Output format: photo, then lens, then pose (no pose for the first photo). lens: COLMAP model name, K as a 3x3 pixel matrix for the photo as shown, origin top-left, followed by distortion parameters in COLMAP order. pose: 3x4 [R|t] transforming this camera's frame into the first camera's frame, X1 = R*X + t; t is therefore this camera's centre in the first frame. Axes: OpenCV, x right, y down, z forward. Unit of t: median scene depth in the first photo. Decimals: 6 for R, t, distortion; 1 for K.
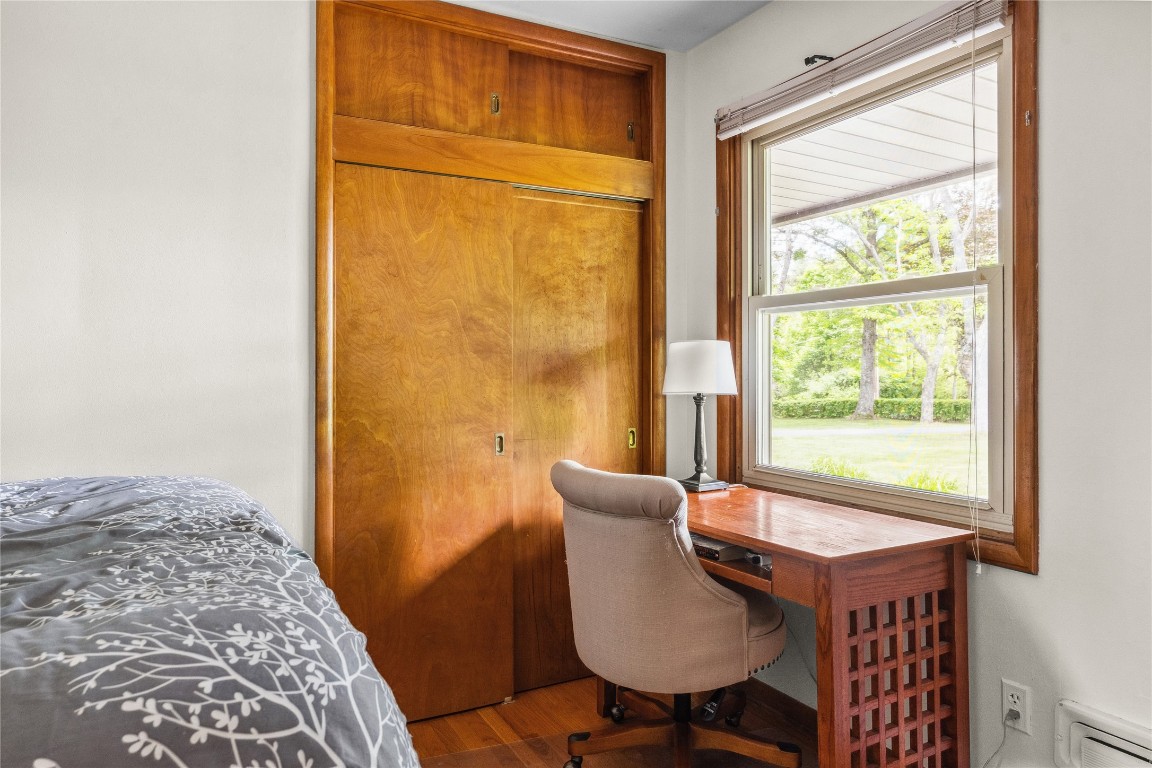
lens RADIAL K [[756.6, 0, 577.9], [0, 756.6, 385.2], [0, 0, 1]] dist [-0.003644, 0.002970]
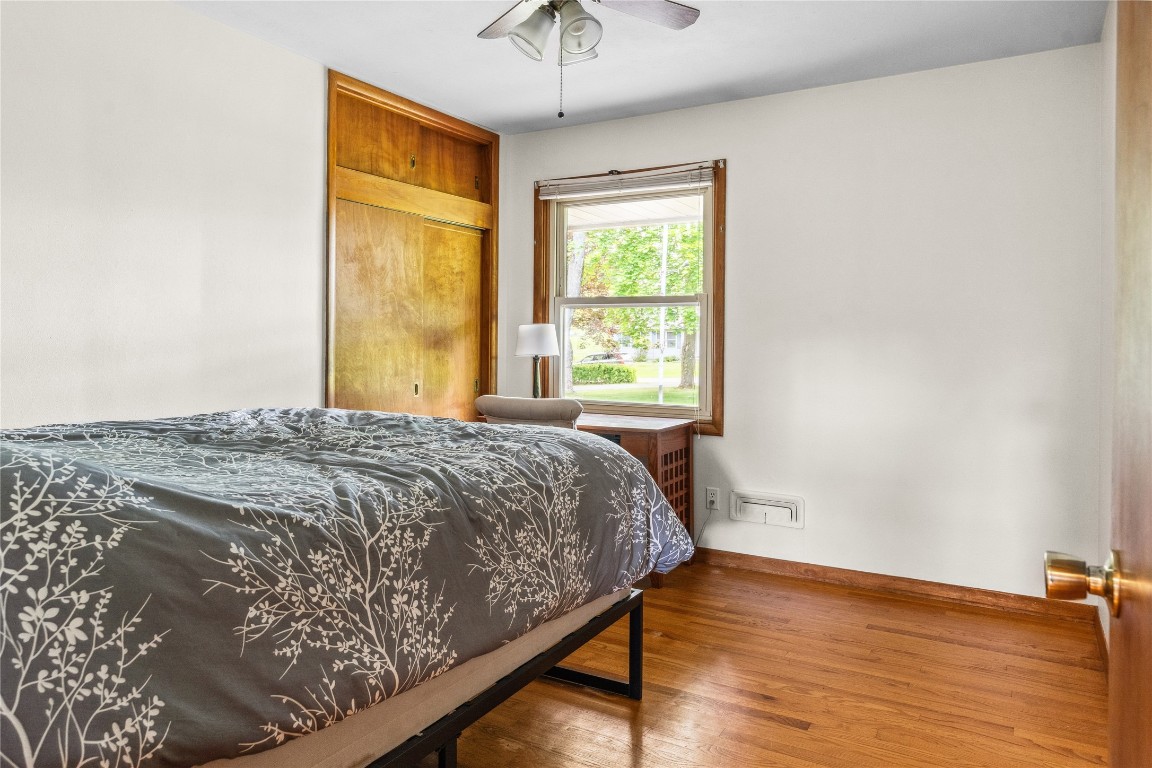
lens RADIAL K [[756.6, 0, 575.1], [0, 756.6, 376.7], [0, 0, 1]] dist [-0.003644, 0.002970]
pose [[0.860179, -0.013526, 0.509812, -0.573922], [-0.001790, 0.999562, 0.029539, 0.007093], [-0.509989, -0.026322, 0.859778, -0.437241]]
